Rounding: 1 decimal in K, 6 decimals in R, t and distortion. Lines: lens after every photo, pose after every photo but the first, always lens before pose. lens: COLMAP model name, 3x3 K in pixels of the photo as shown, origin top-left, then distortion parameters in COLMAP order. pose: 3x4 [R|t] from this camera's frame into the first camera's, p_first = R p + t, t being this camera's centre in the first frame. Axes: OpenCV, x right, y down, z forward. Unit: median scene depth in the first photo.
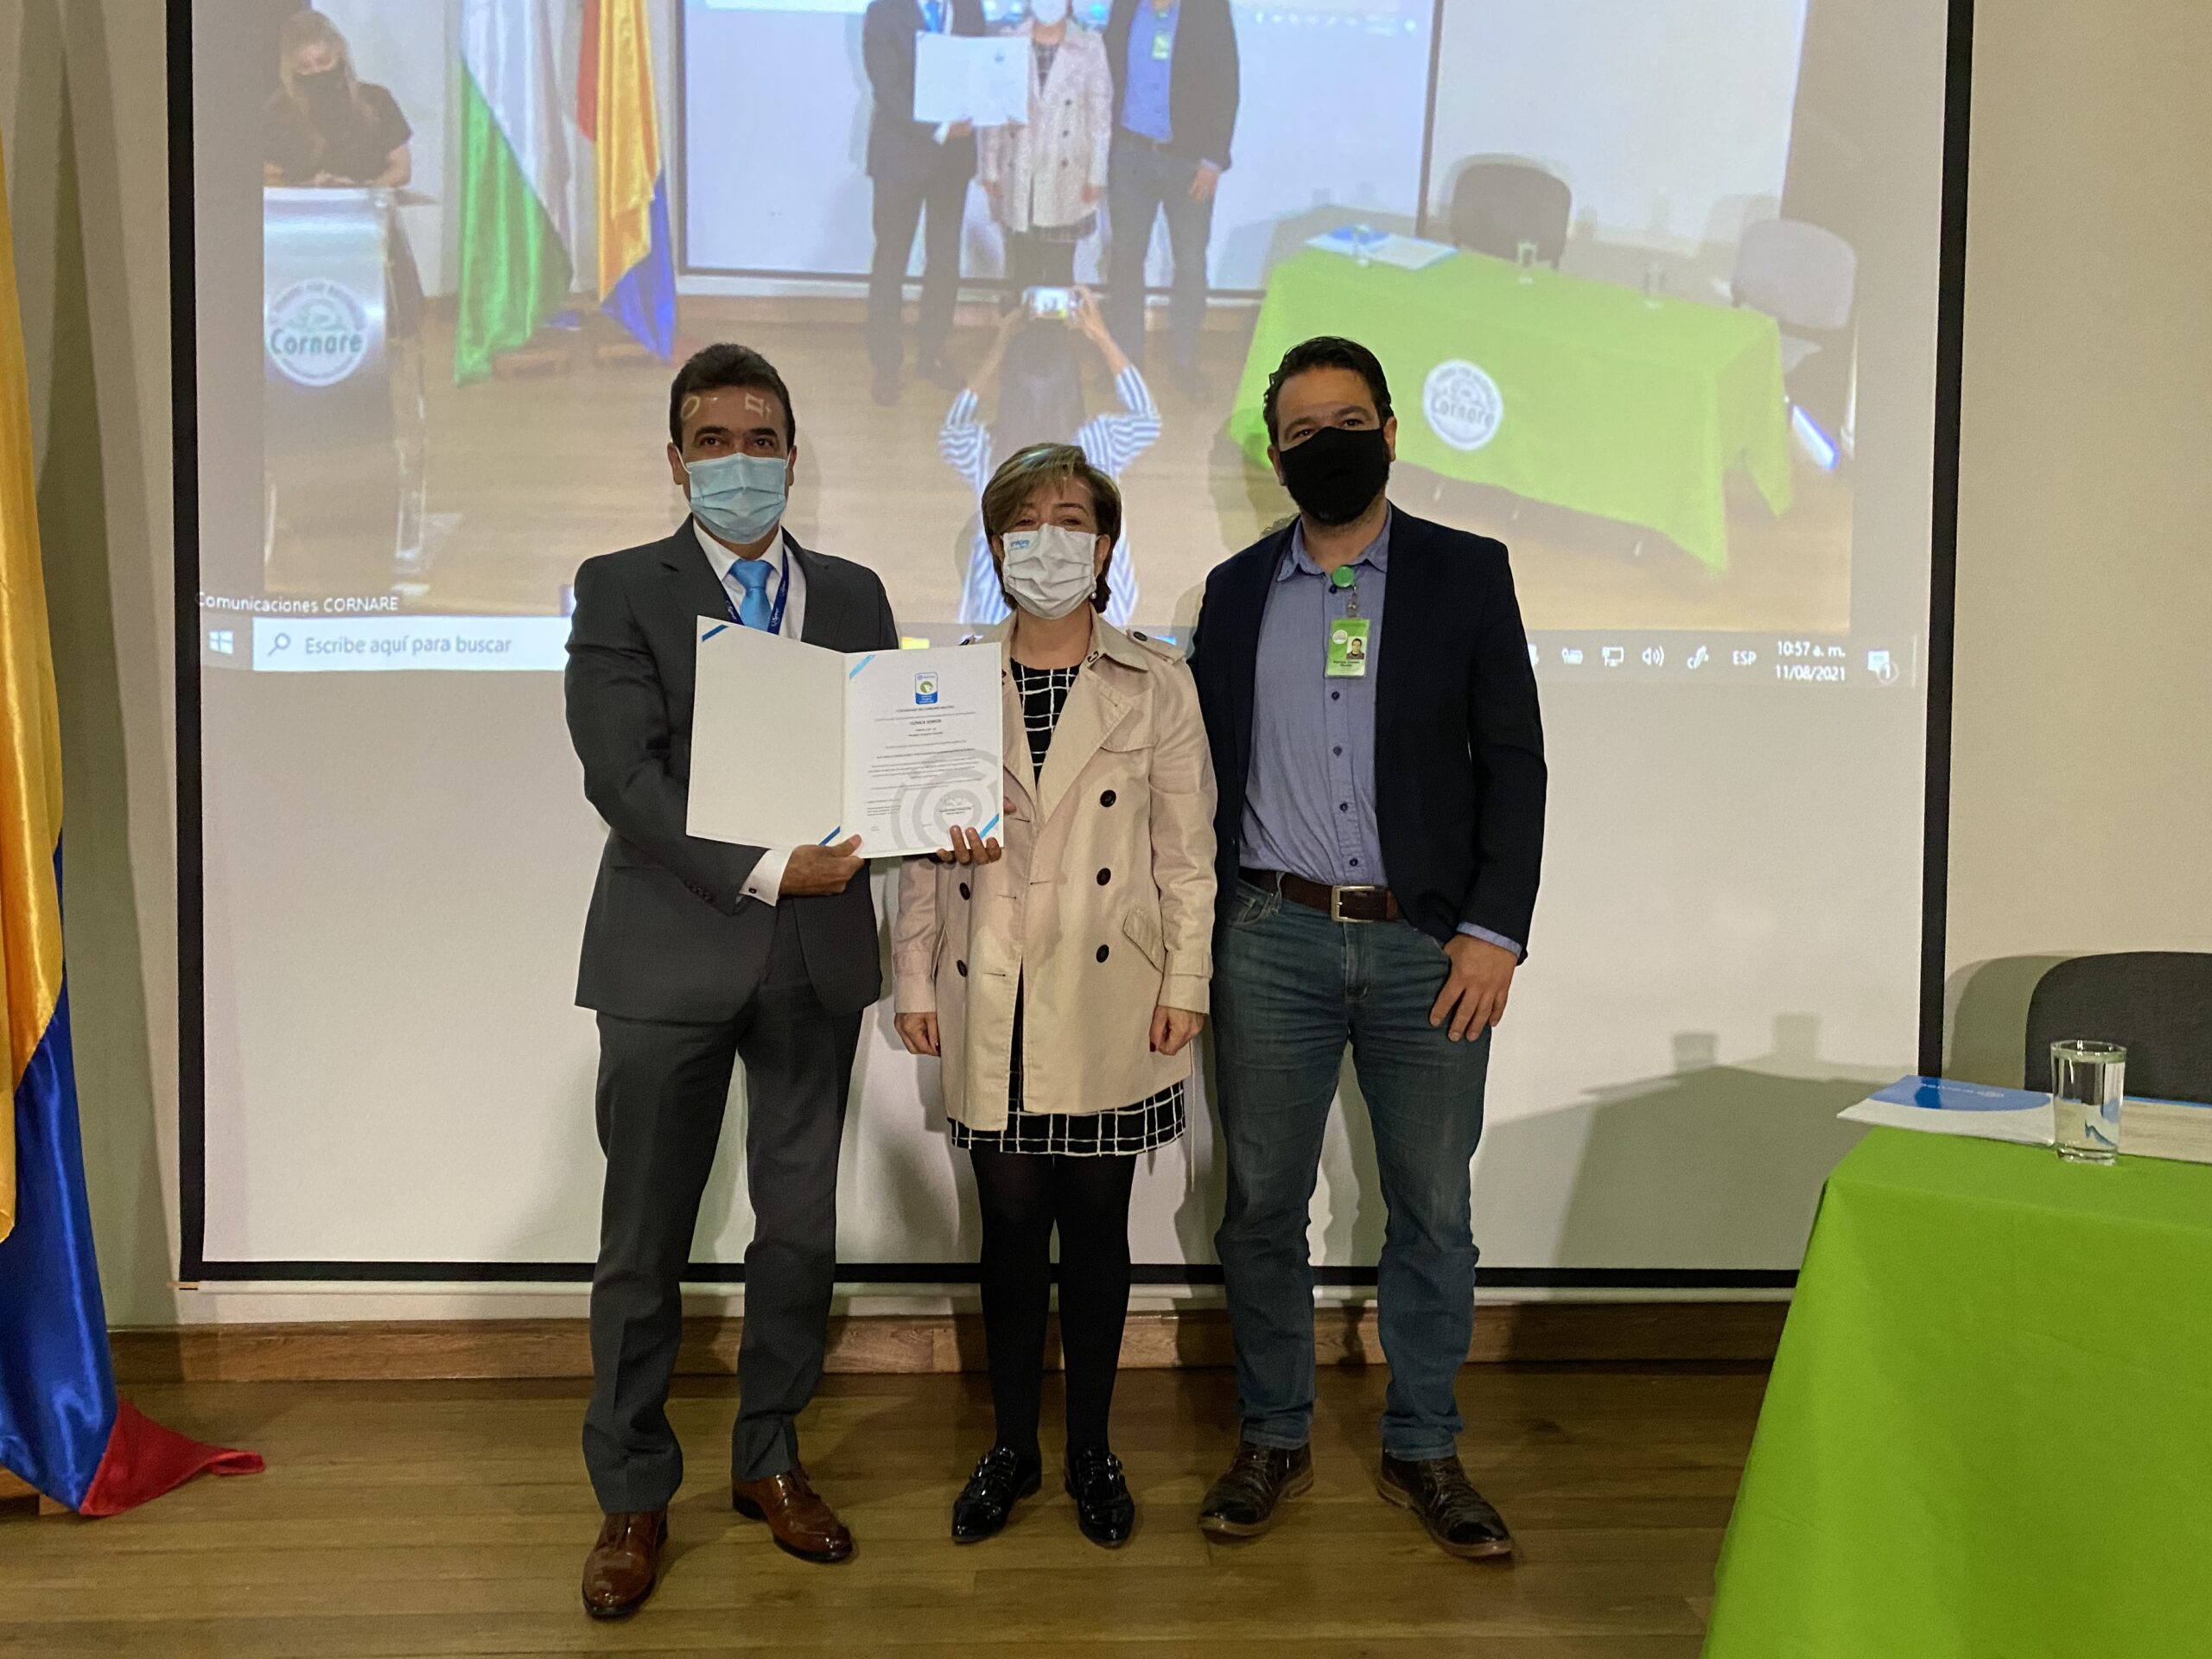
lens RADIAL K [[1681.6, 0, 1104.2], [0, 1681.6, 832.5], [0, 0, 1]] dist [-0.026674, 0.016441]
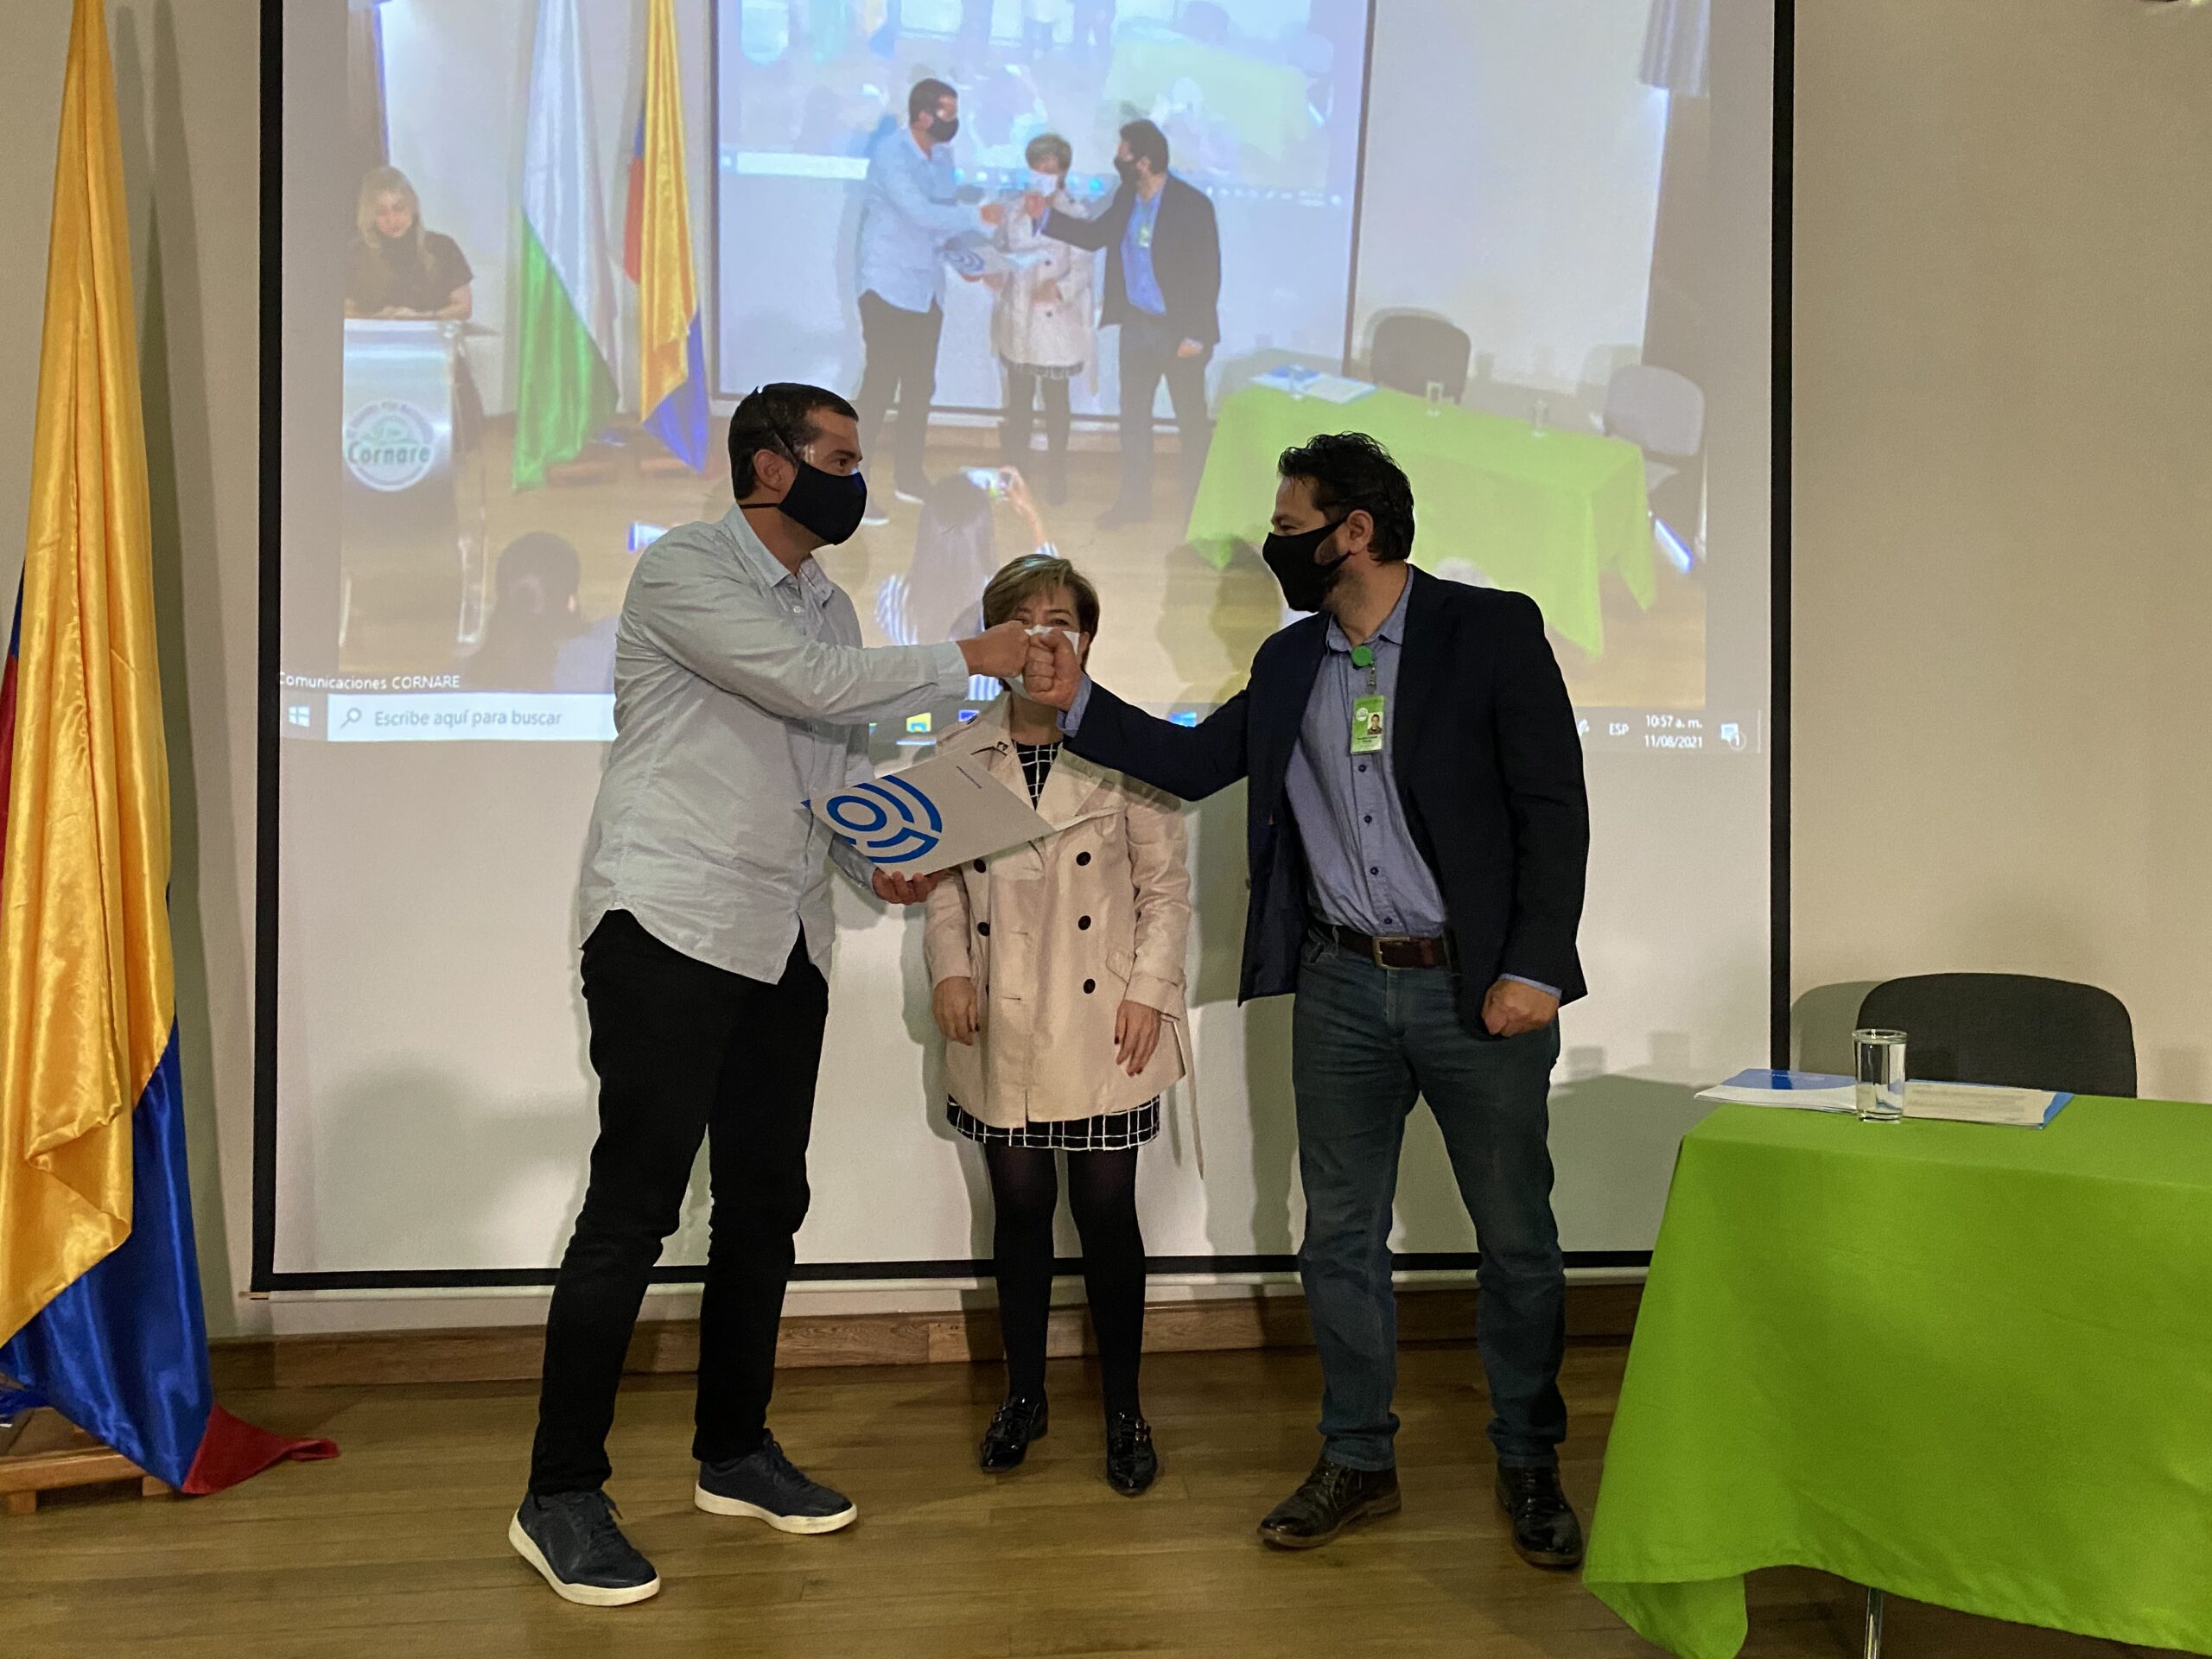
lens RADIAL K [[1681.6, 0, 1116.3], [0, 1681.6, 831.7], [0, 0, 1]] dist [-0.026674, 0.016441]
pose [[0.997493, -0.004873, 0.070602, -0.059209], [0.008075, 0.998948, -0.045136, 0.019451], [-0.070308, 0.045593, 0.996483, -0.158992]]
